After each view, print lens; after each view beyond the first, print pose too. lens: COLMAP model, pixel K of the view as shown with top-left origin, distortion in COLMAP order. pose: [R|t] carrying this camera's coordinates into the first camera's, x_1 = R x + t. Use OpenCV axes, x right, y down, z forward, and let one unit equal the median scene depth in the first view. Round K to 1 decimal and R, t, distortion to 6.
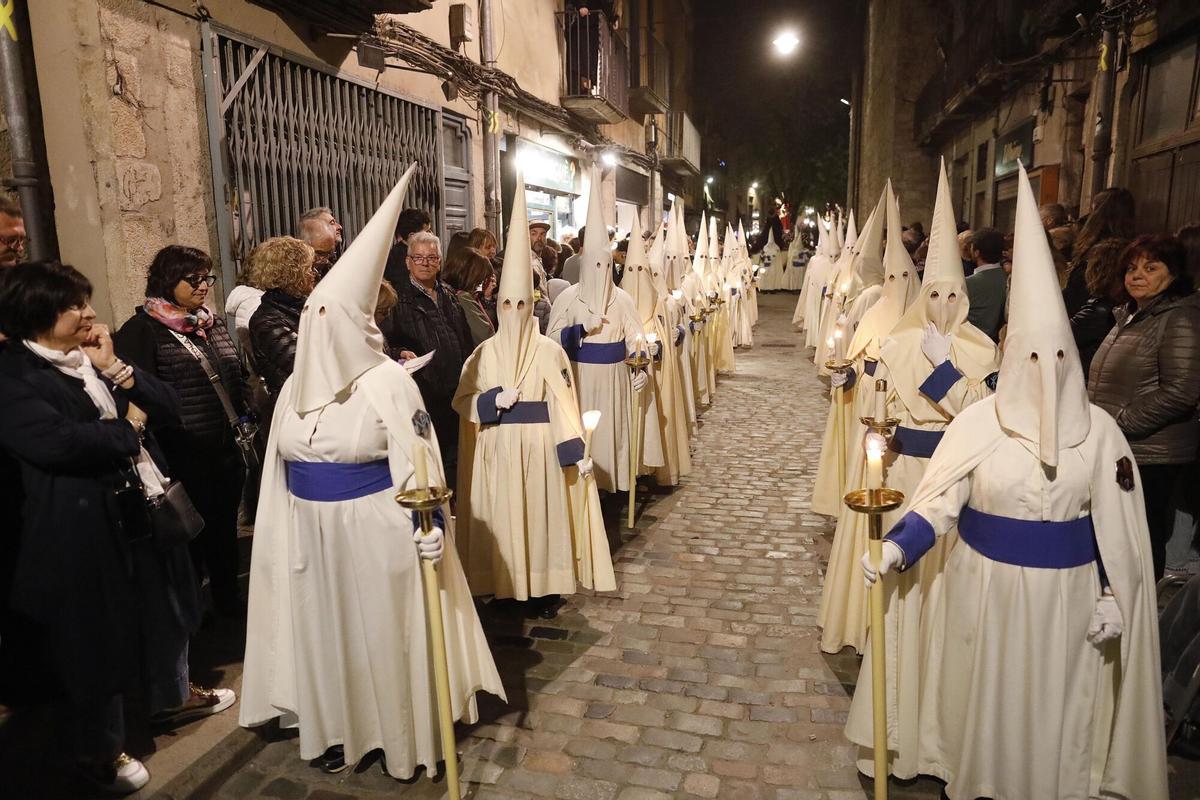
lens RADIAL K [[825.8, 0, 600.0], [0, 825.8, 400.0], [0, 0, 1]] dist [-0.047625, 0.046788]
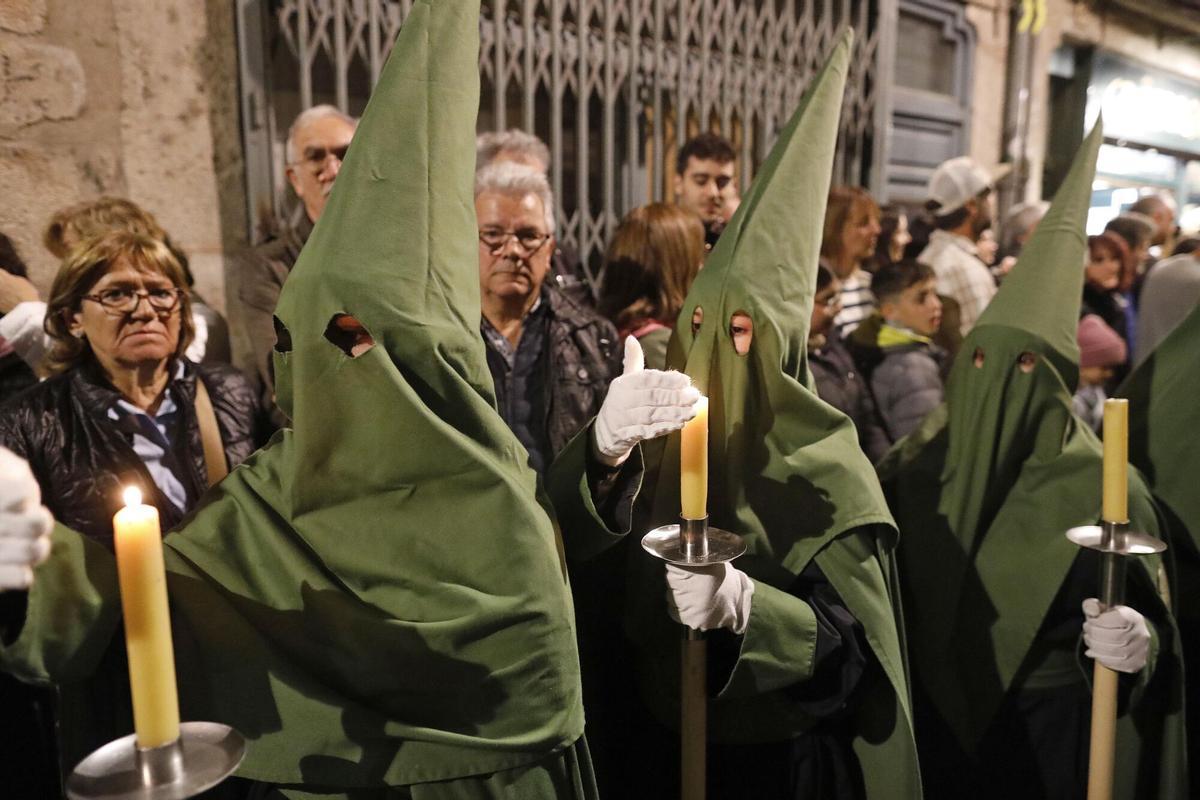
lens RADIAL K [[825.8, 0, 600.0], [0, 825.8, 400.0], [0, 0, 1]] dist [-0.047625, 0.046788]
pose [[0.759777, 0.117581, -0.639464, 0.055846], [-0.124938, 0.991586, 0.033883, -0.119963], [0.638068, 0.054150, 0.768074, 0.773336]]
